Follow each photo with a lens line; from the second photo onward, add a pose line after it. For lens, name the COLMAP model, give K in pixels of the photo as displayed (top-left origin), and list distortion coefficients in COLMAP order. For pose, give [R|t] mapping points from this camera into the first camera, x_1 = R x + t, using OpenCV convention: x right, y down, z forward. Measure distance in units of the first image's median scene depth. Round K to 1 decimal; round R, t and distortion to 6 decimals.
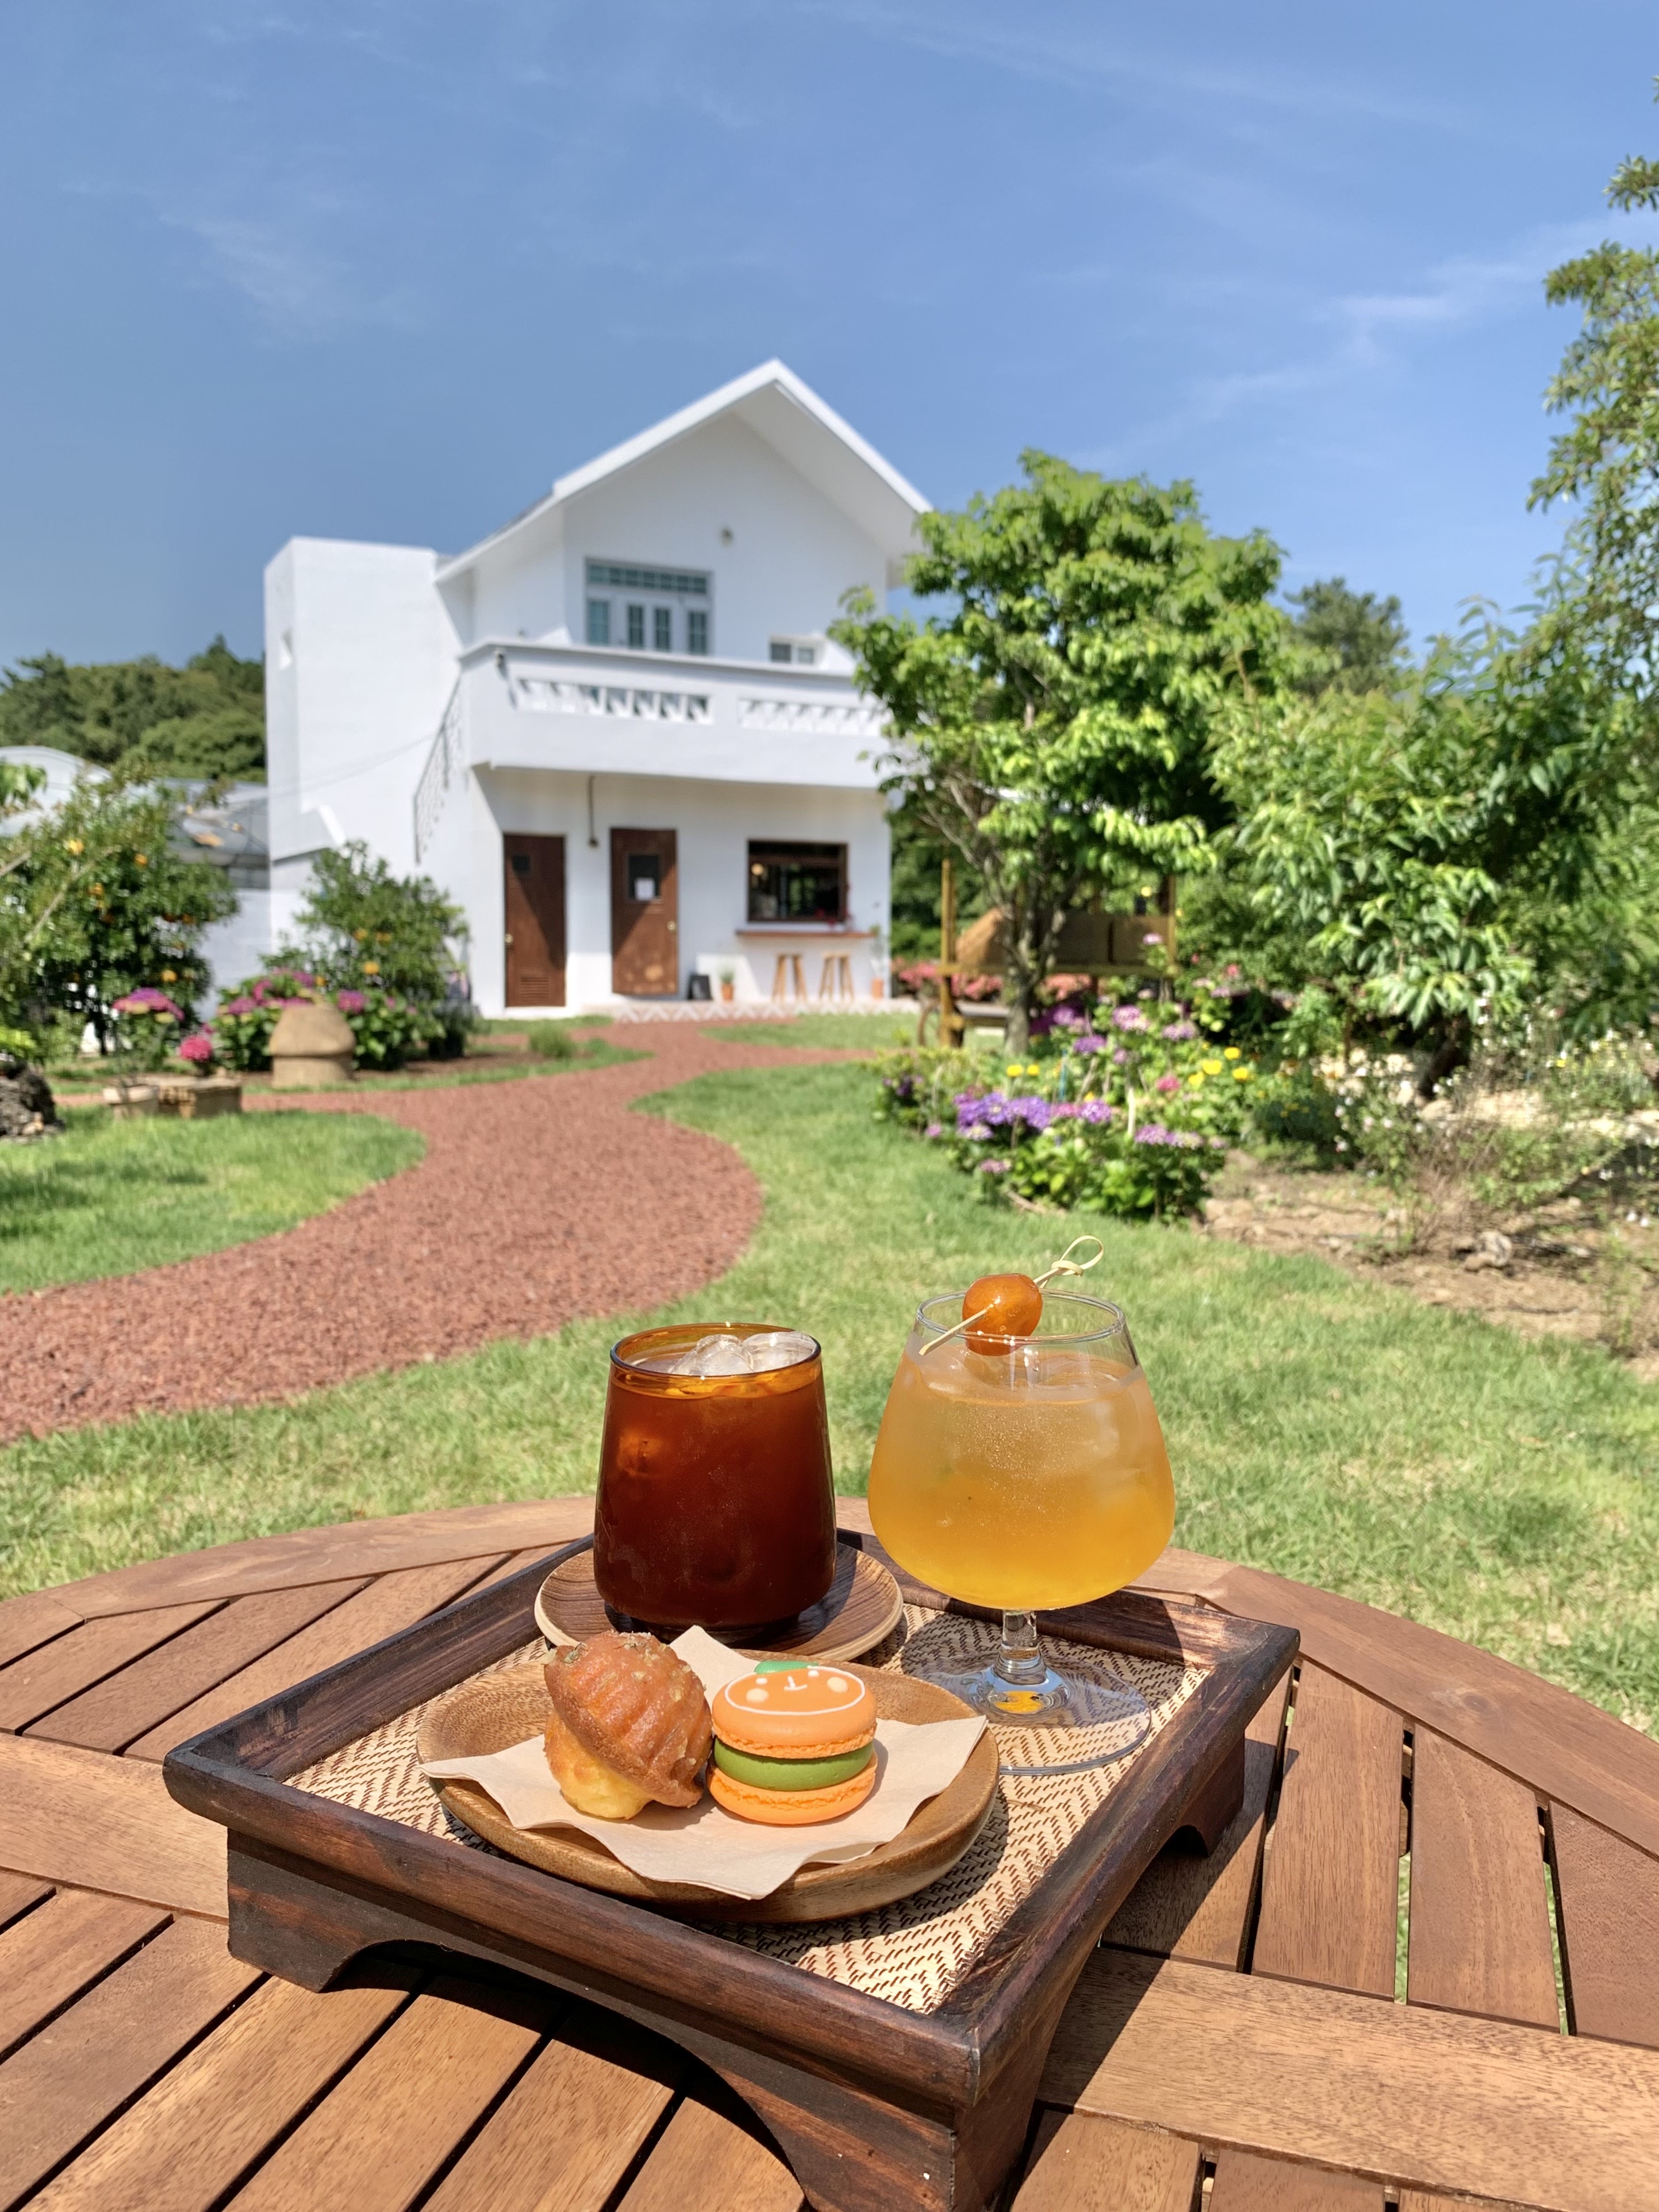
lens RADIAL K [[1794.7, 0, 847.7], [0, 1794.7, 1107.9], [0, 0, 1]] dist [0.071189, 0.001233]
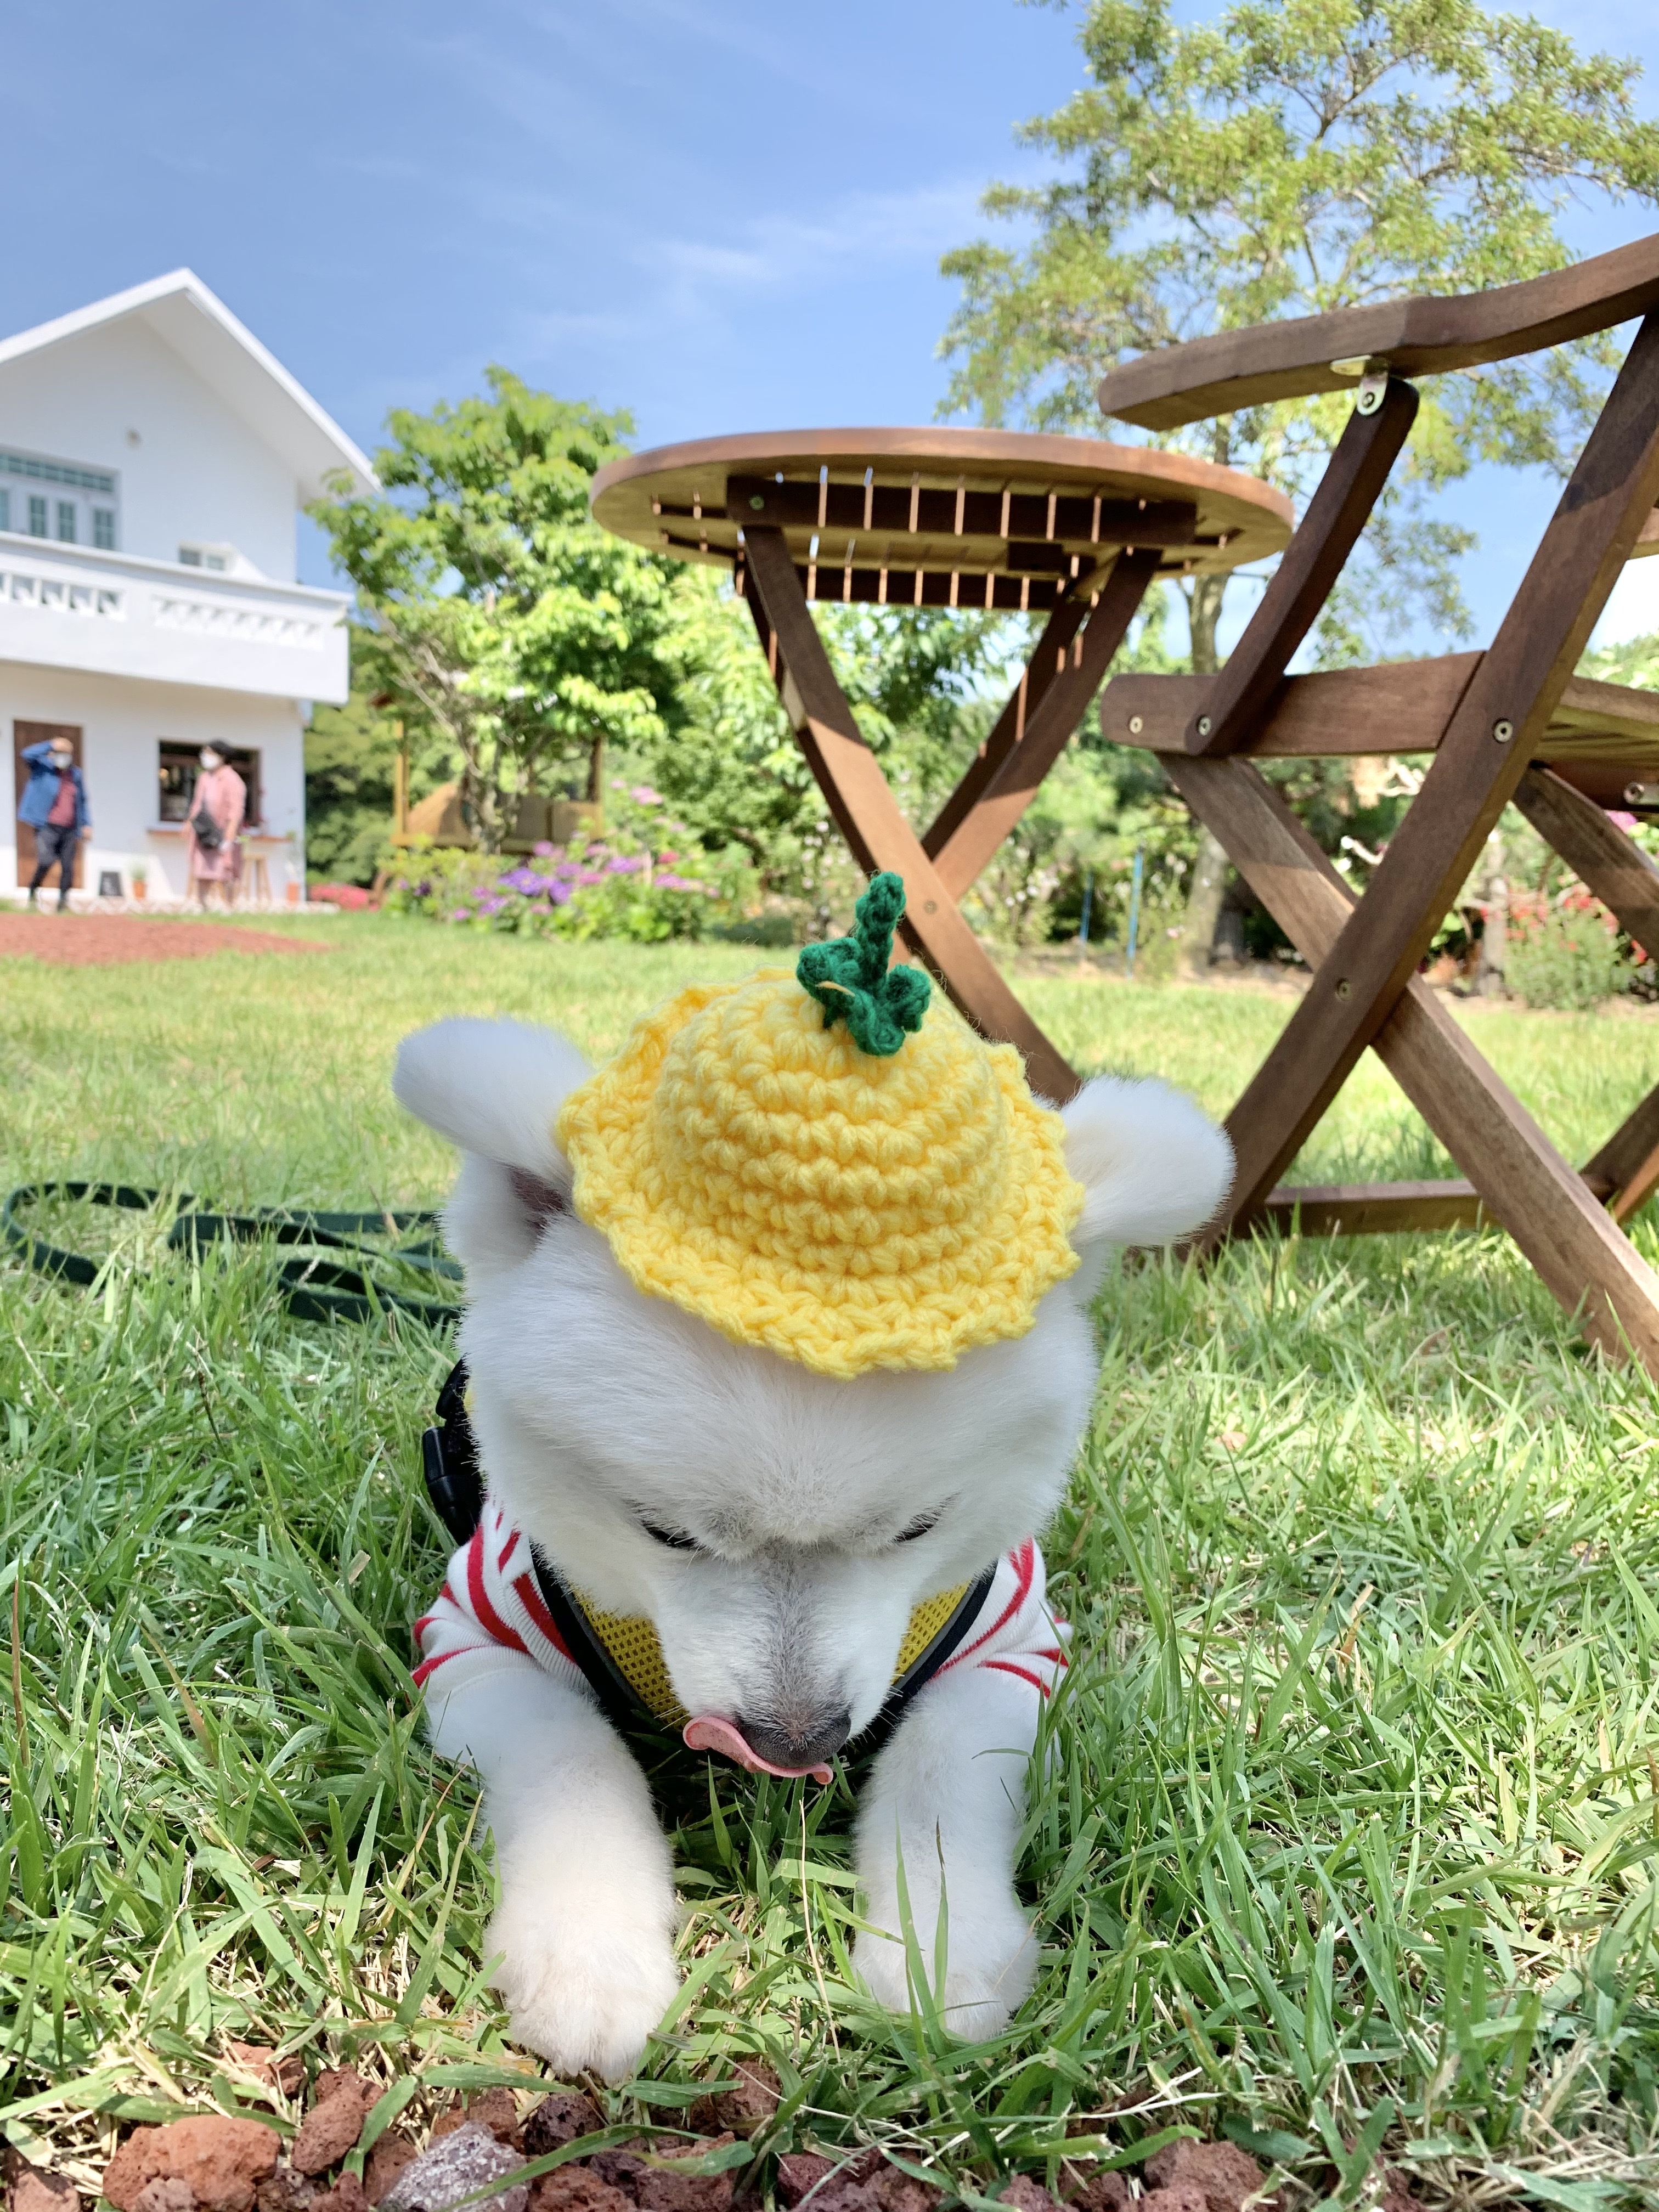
lens RADIAL K [[1701.9, 0, 829.2], [0, 1701.9, 1098.9], [0, 0, 1]] dist [0.020802, -0.013464]
pose [[0.941409, -0.016960, 0.336840, -0.070575], [0.007628, 0.999550, 0.029008, 0.071201], [-0.337181, -0.024739, 0.941115, -0.100846]]
